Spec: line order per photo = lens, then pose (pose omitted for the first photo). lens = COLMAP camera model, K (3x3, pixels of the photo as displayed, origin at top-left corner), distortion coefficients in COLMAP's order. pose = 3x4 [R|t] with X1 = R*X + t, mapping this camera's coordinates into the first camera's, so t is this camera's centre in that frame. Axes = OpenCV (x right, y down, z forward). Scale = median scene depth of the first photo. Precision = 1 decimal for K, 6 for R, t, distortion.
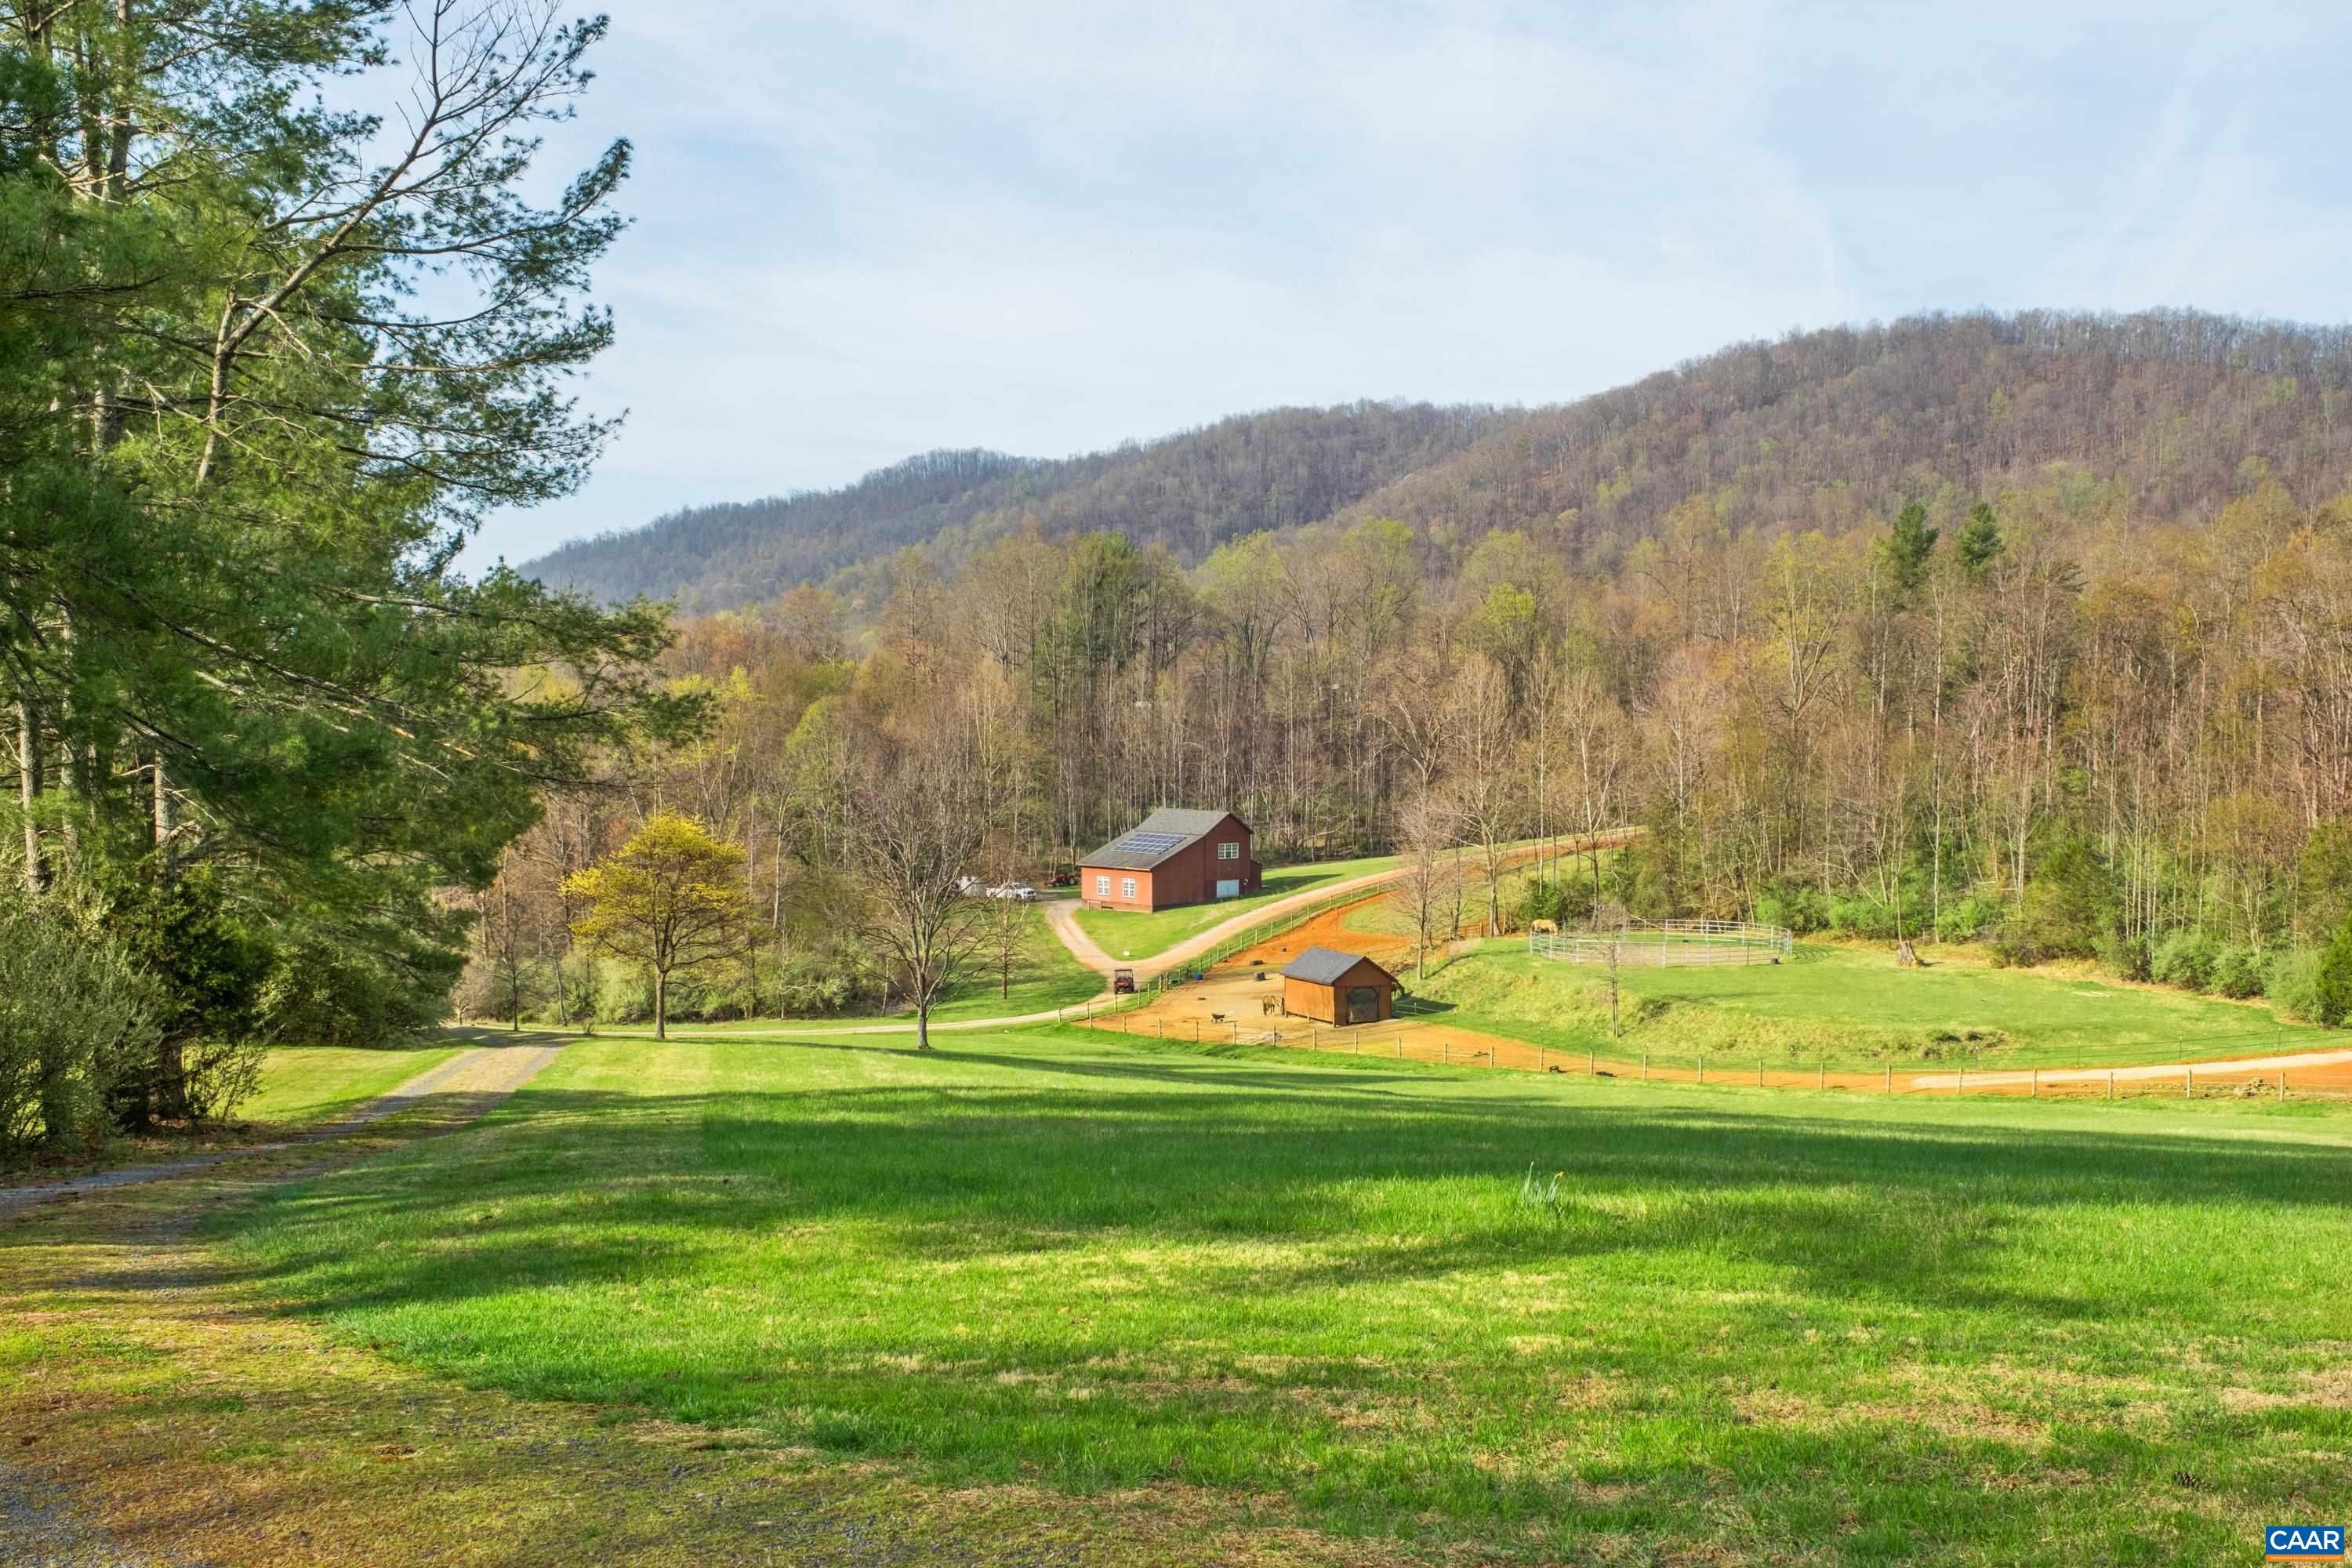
lens RADIAL K [[2528.3, 0, 1176.0], [0, 2528.3, 784.0], [0, 0, 1]] dist [-0.001579, -0.001891]
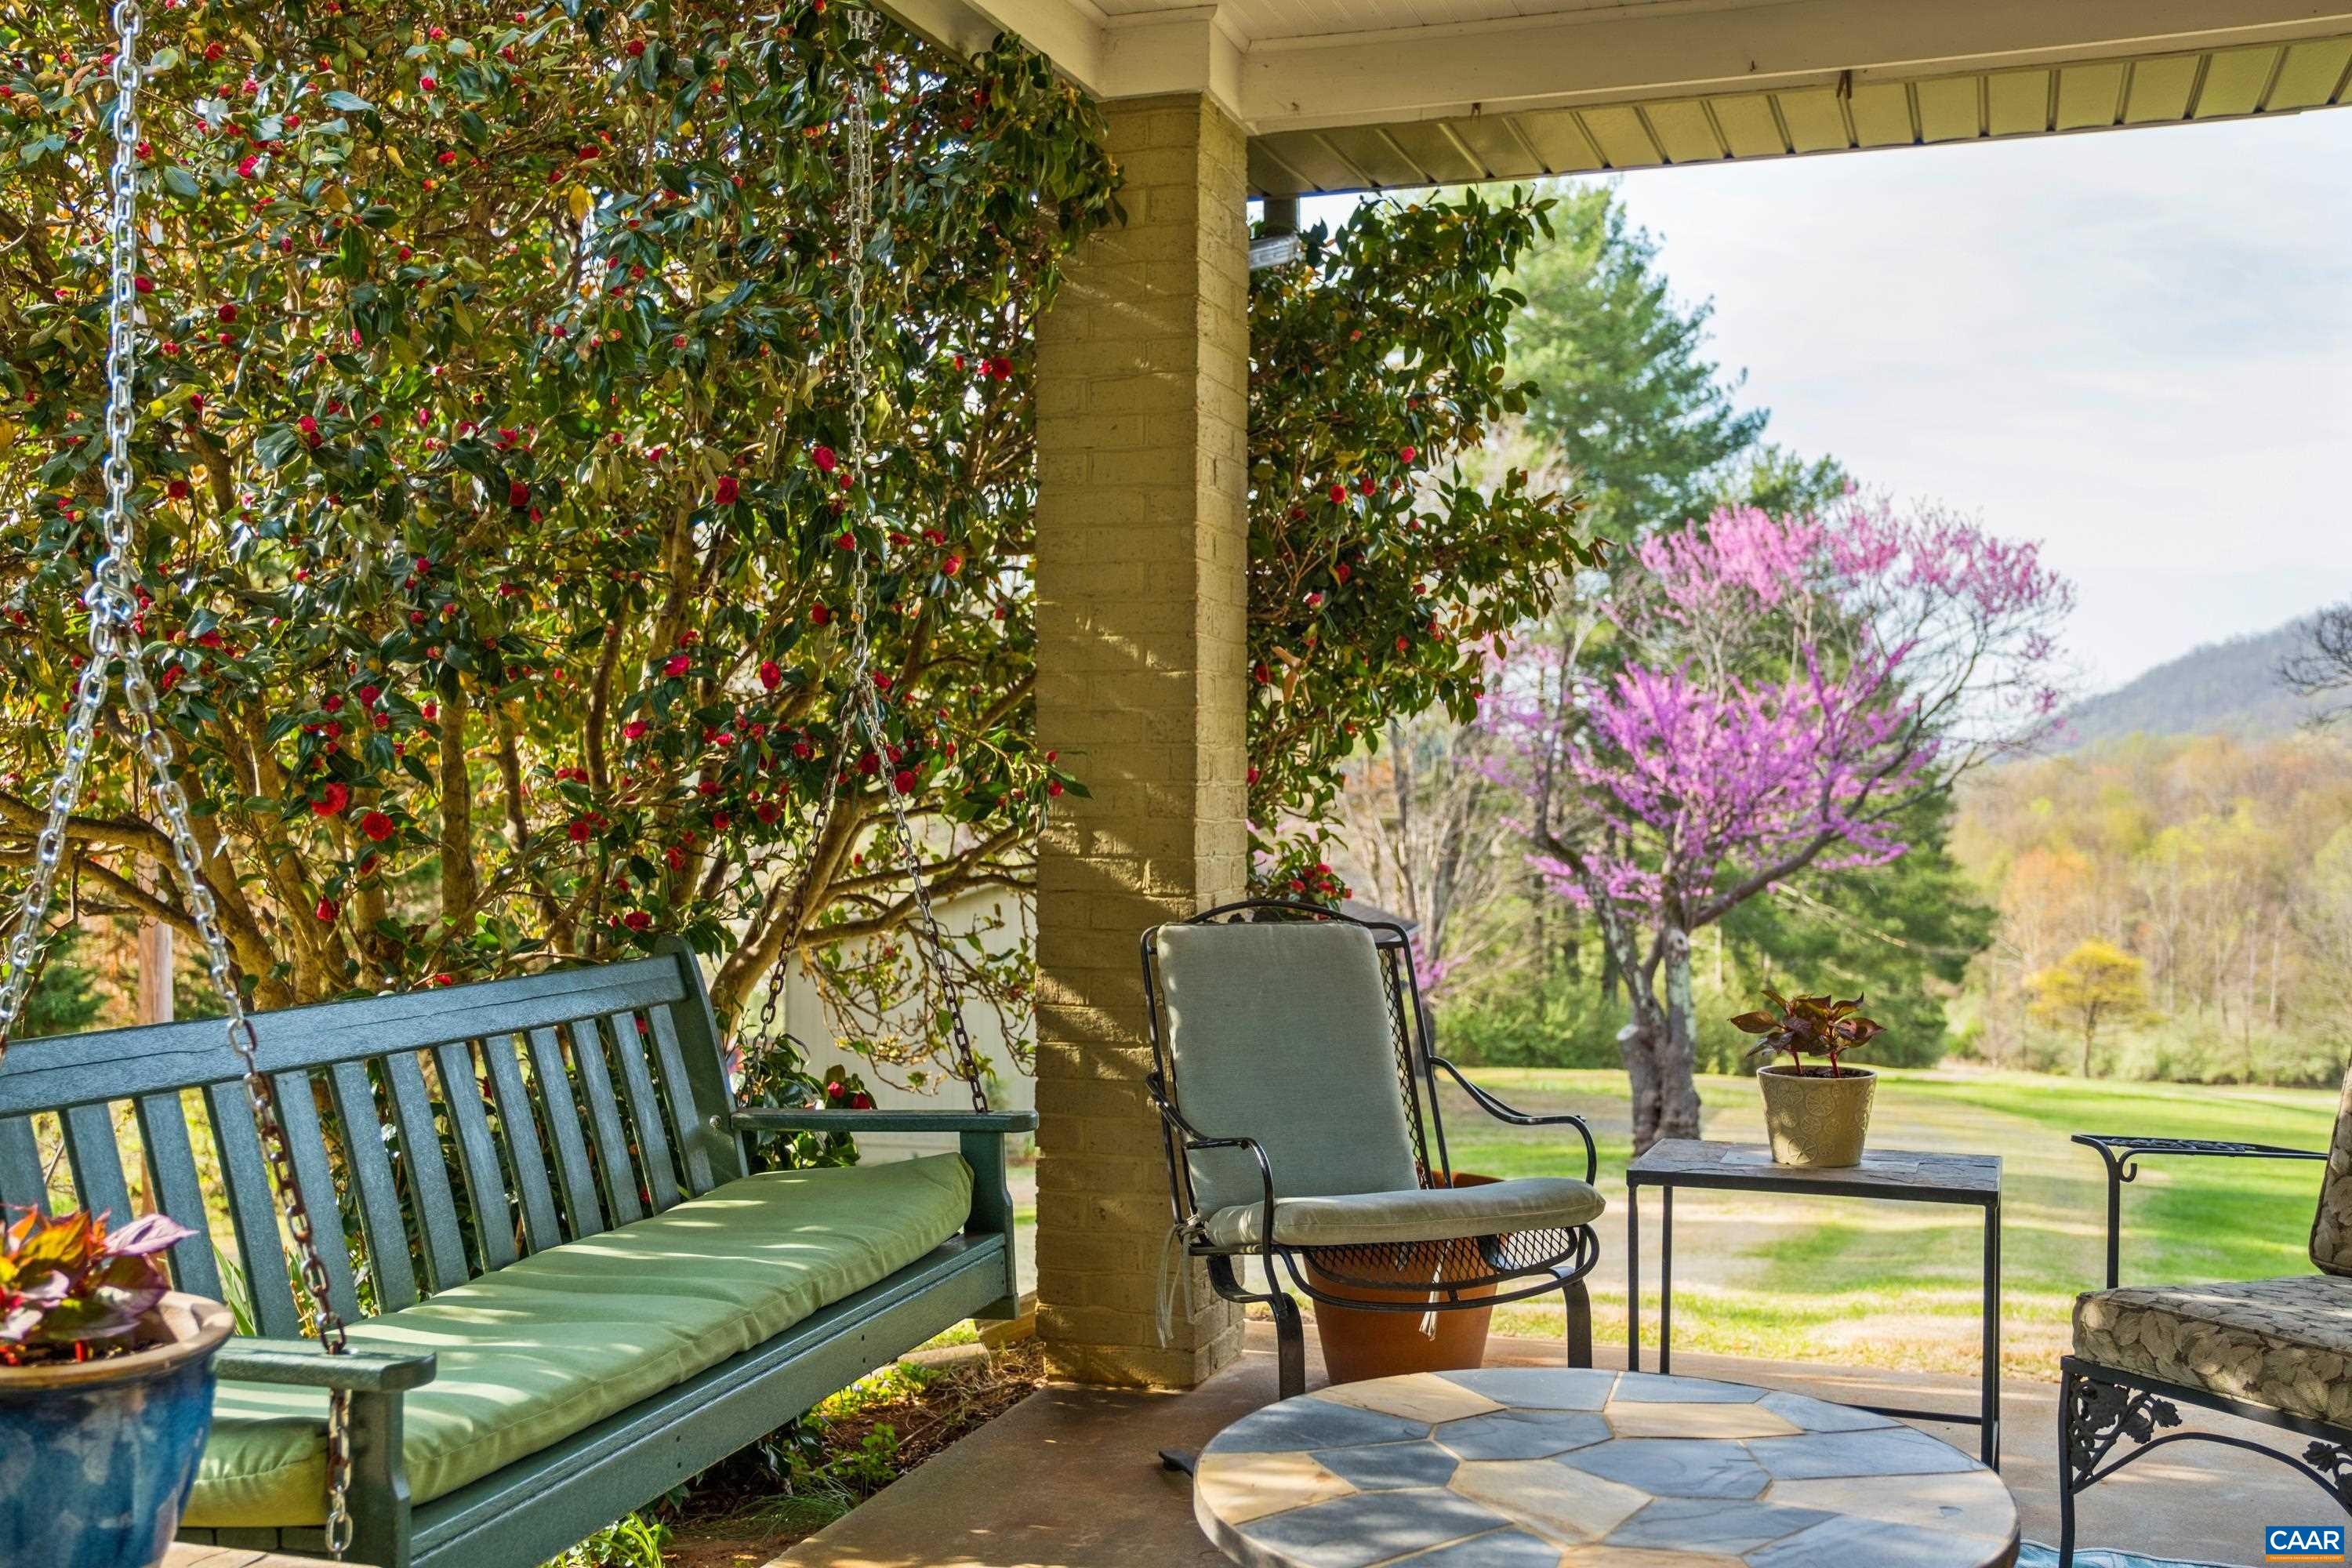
lens RADIAL K [[2442.7, 0, 1176.0], [0, 2442.7, 784.0], [0, 0, 1]] dist [-0.003454, -0.003923]
pose [[0.797676, -0.002880, -0.603079, 0.149116], [-0.014872, 0.999591, -0.024444, -0.022351], [0.602902, 0.028467, 0.797307, -0.325660]]
